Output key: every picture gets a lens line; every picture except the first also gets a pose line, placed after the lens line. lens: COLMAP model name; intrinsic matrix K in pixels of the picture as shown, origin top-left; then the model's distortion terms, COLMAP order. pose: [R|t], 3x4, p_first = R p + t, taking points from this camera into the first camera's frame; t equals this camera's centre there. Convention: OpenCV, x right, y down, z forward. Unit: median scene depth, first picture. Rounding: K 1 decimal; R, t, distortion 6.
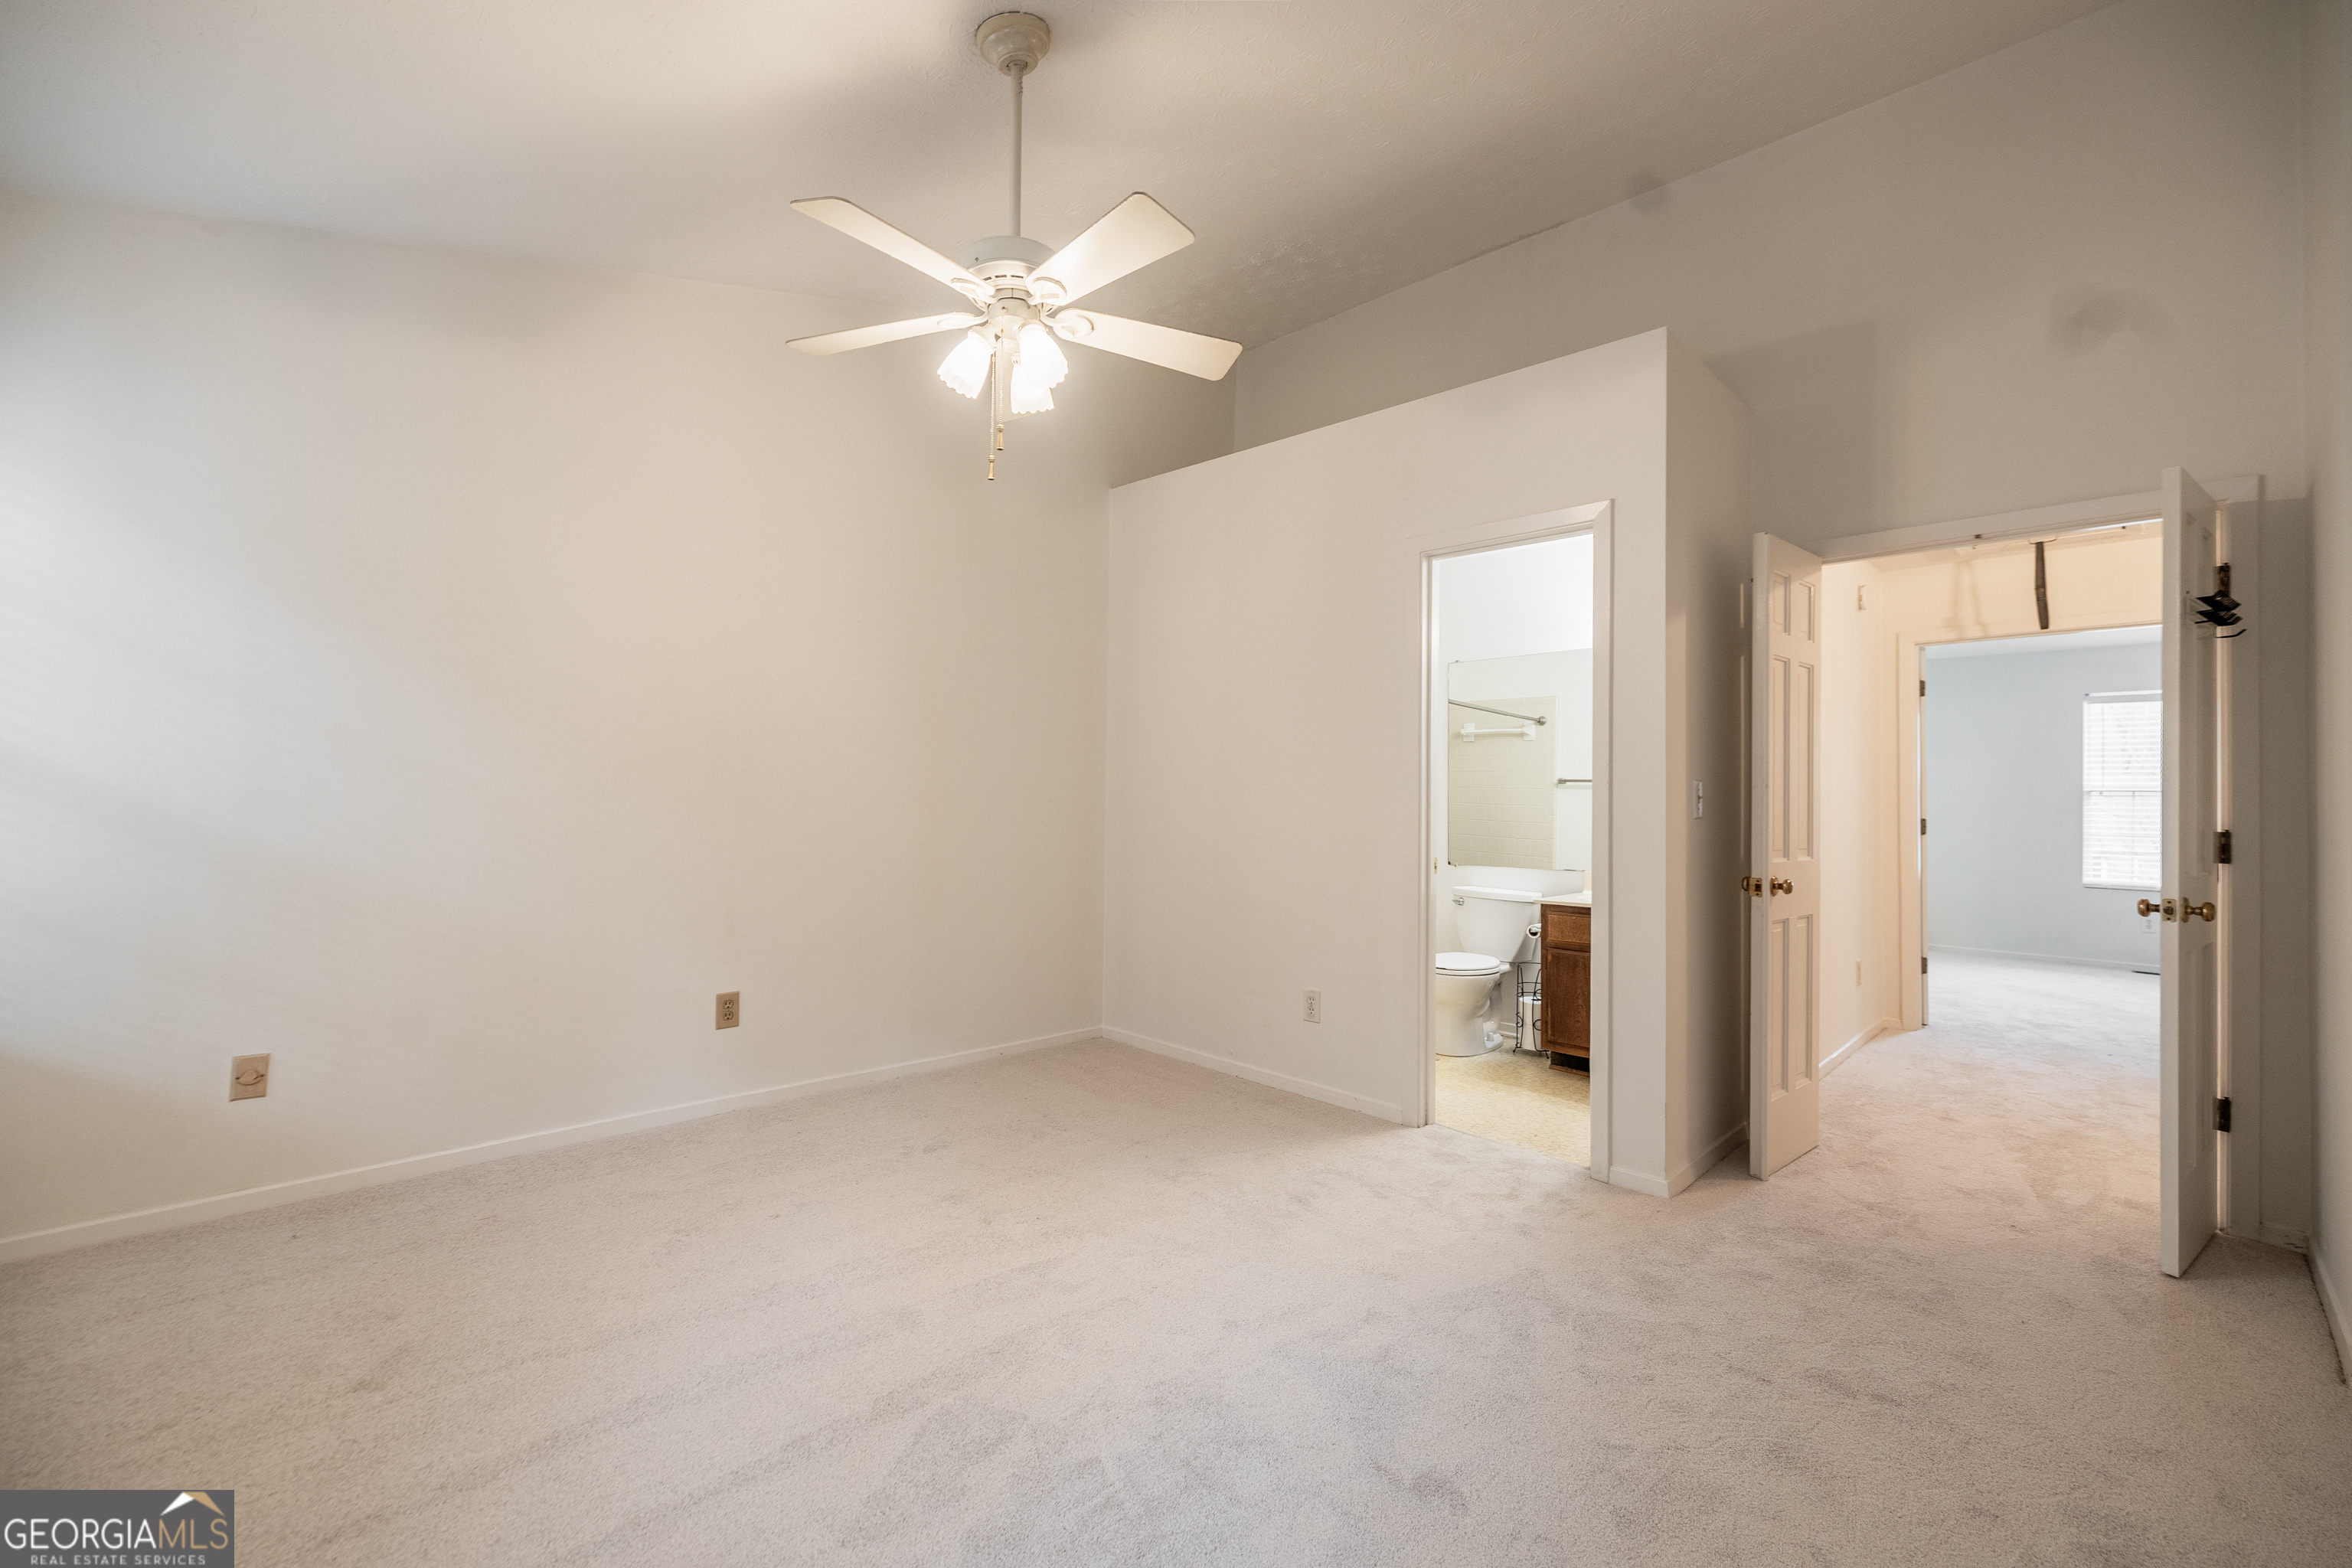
lens RADIAL K [[1004.5, 0, 1175.8], [0, 1004.5, 787.9], [0, 0, 1]] dist [0.006872, 0.000012]
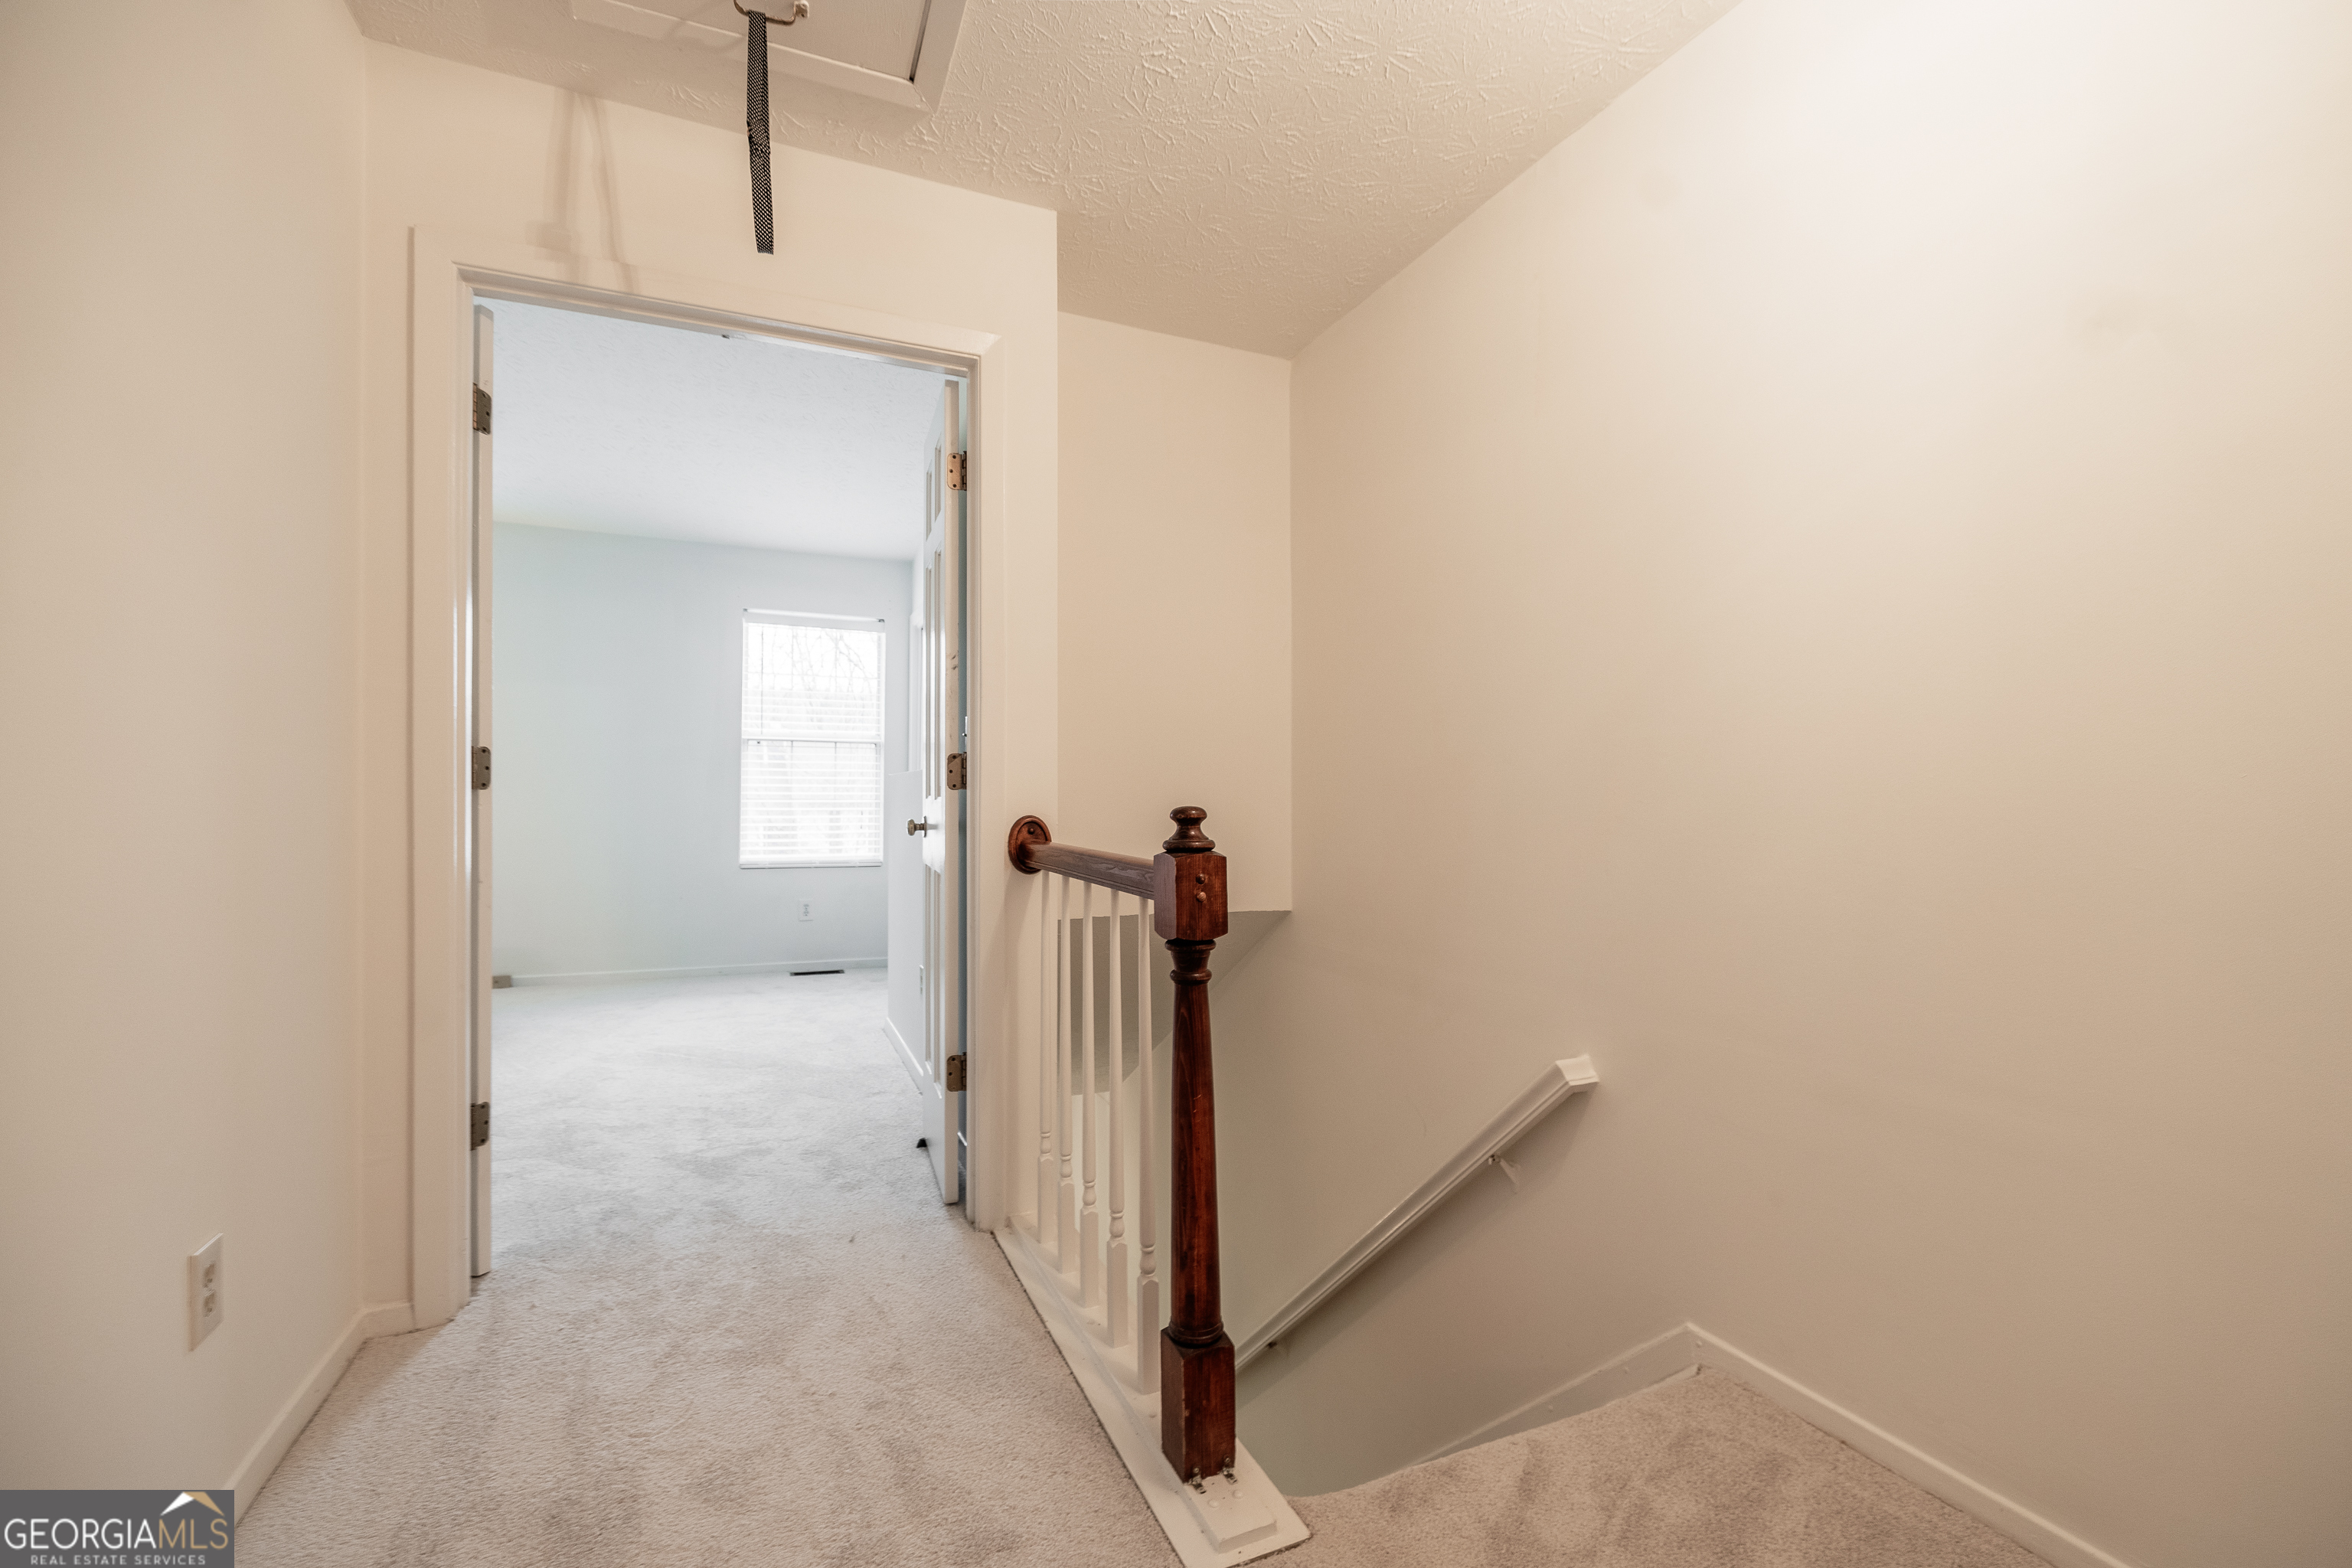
lens RADIAL K [[1004.5, 0, 1175.8], [0, 1004.5, 787.9], [0, 0, 1]] dist [0.006872, 0.000012]
pose [[0.386250, -0.002329, 0.922391, 0.493756], [-0.016862, 0.999812, 0.009586, 0.037911], [-0.922240, -0.019255, 0.386138, 0.613362]]
